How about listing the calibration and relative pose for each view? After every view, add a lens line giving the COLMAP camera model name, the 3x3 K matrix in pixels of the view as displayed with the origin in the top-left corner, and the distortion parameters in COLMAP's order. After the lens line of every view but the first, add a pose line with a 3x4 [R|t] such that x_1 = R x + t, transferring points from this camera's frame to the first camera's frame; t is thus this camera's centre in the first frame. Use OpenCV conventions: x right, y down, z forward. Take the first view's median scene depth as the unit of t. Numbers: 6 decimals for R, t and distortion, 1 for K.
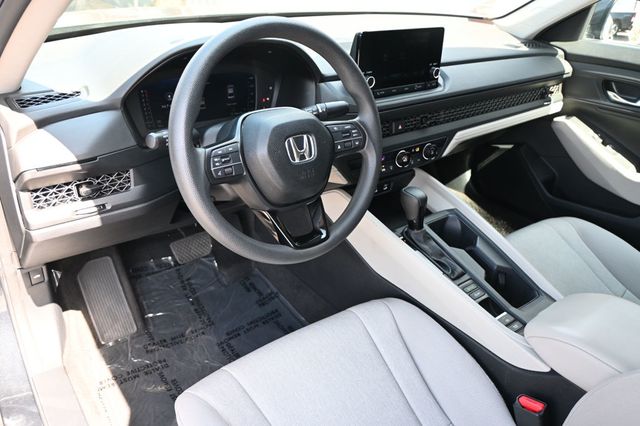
lens RADIAL K [[500.0, 0, 319.8], [0, 500.0, 214.0], [0, 0, 1]] dist [-0.004911, -0.003451]
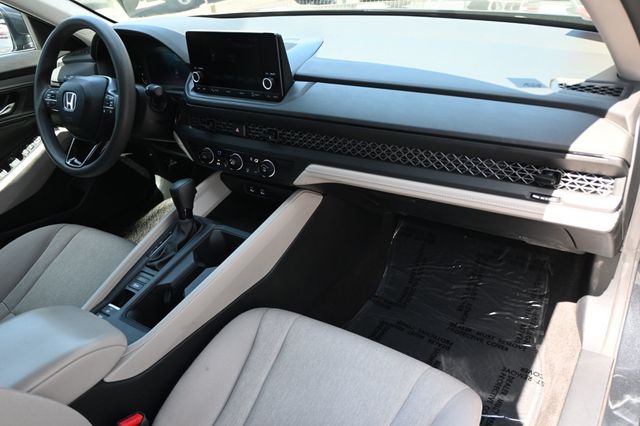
lens RADIAL K [[500.0, 0, 304.0], [0, 500.0, 210.5], [0, 0, 1]] dist [-0.004911, -0.003451]
pose [[0.294487, 0.382202, -0.875899, 1.124388], [-0.354572, 0.894821, 0.271247, -0.345007], [0.887444, 0.230690, 0.399031, 0.752172]]
